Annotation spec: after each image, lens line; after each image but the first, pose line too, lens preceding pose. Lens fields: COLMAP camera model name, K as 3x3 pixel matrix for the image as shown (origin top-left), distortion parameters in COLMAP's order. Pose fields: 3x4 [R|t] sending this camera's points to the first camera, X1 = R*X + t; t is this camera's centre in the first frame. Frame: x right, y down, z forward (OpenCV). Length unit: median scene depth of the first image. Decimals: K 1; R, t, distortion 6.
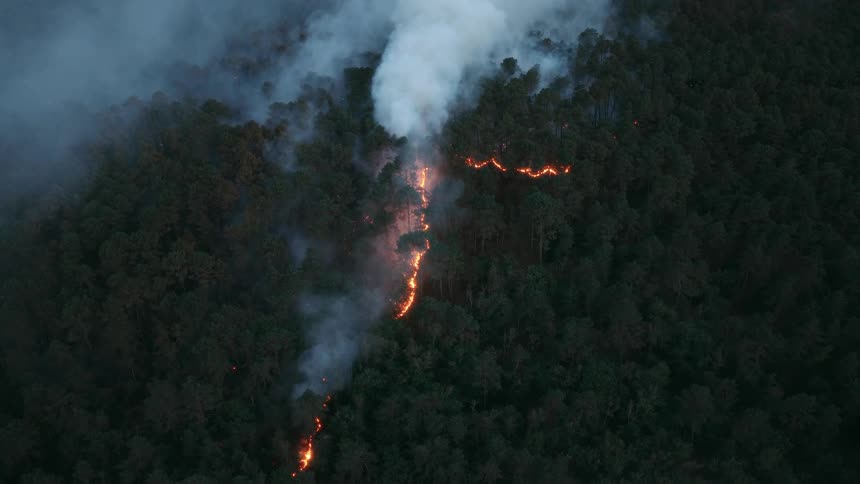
lens RADIAL K [[730.6, 0, 430.0], [0, 730.6, 242.0], [0, 0, 1]] dist [-0.006710, 0.010354]
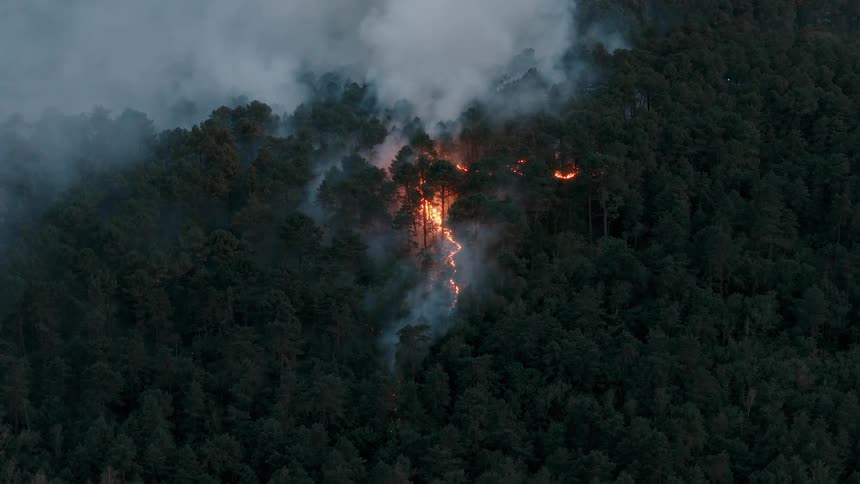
lens RADIAL K [[1908.6, 0, 430.0], [0, 1908.6, 242.0], [0, 0, 1]] dist [-0.197136, 0.349170]
pose [[0.973674, -0.054591, 0.221312, -0.564893], [0.120072, 0.948112, -0.294392, 0.692687], [-0.193757, 0.313216, 0.929706, -1.045780]]
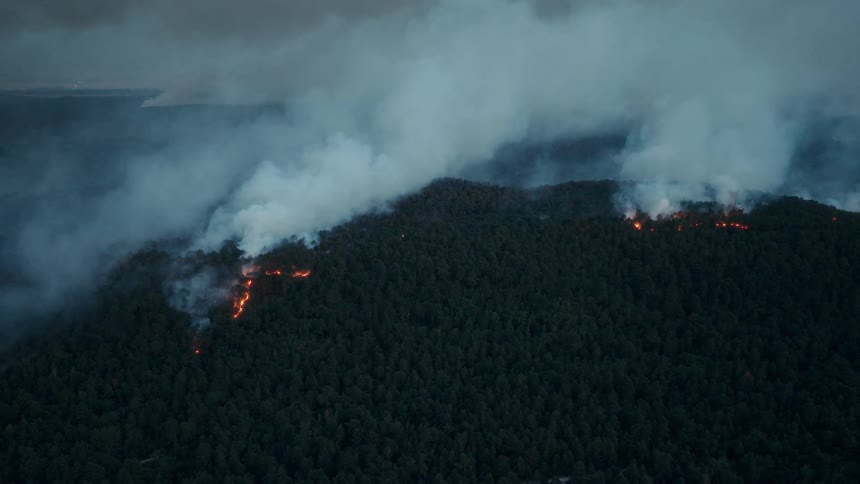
lens RADIAL K [[730.6, 0, 430.0], [0, 730.6, 242.0], [0, 0, 1]] dist [-0.006710, 0.010354]
pose [[0.995314, -0.020387, 0.094517, 0.470056], [0.049081, 0.948746, -0.312206, 0.764241], [-0.083308, 0.315382, 0.945301, -1.827396]]
